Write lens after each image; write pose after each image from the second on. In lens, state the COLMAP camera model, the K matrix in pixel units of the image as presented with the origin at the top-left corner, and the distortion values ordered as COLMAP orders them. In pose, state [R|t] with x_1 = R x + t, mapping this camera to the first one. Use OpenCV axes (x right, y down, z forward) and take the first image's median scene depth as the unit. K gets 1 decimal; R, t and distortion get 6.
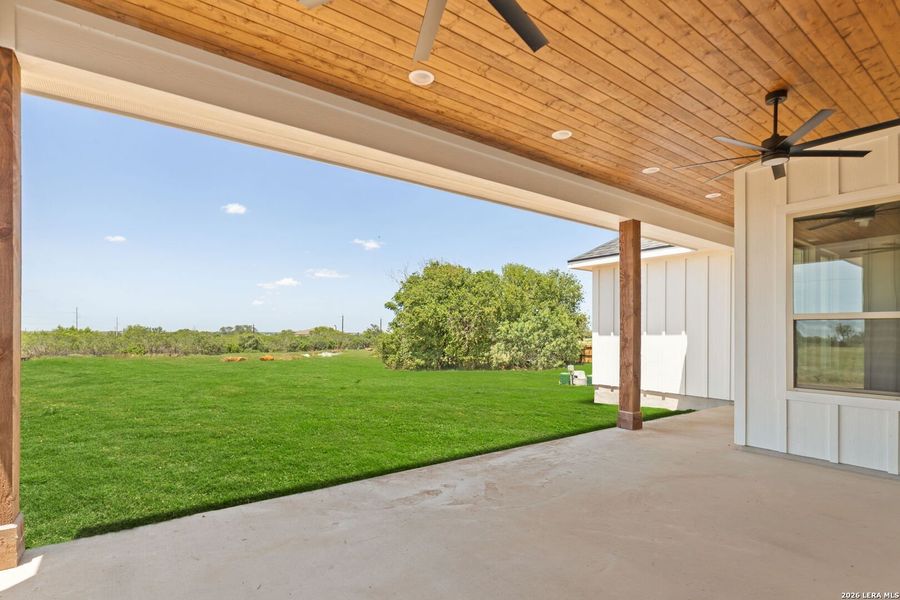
lens RADIAL K [[436.1, 0, 449.4], [0, 436.1, 279.5], [0, 0, 1]] dist [0.002737, 0.000287]
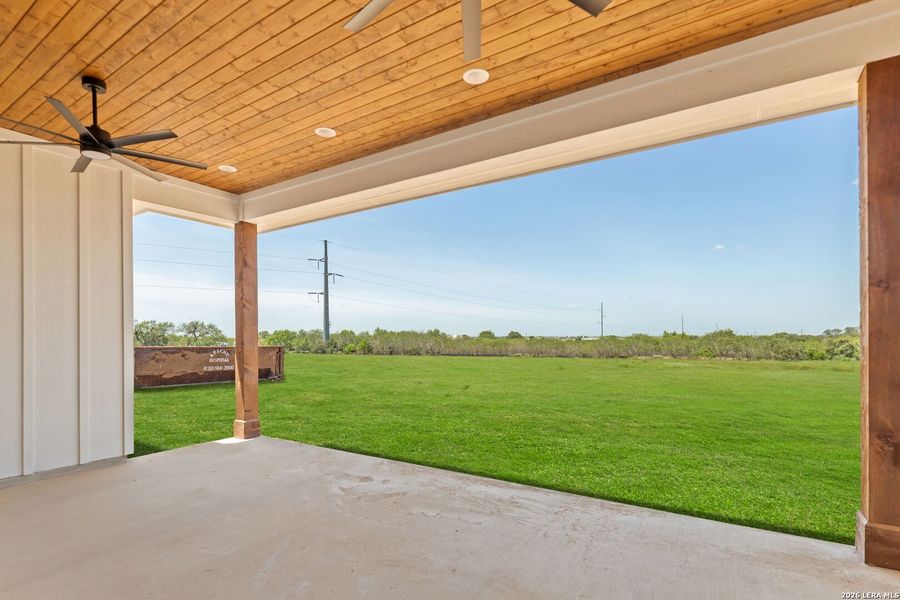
lens RADIAL K [[436.4, 0, 452.3], [0, 436.4, 284.0], [0, 0, 1]] dist [0.003292, 0.000560]
pose [[0.369220, -0.120429, -0.921506, 1.023946], [0.121254, 0.989335, -0.080710, 0.094235], [0.921398, -0.081936, 0.379884, 0.730288]]
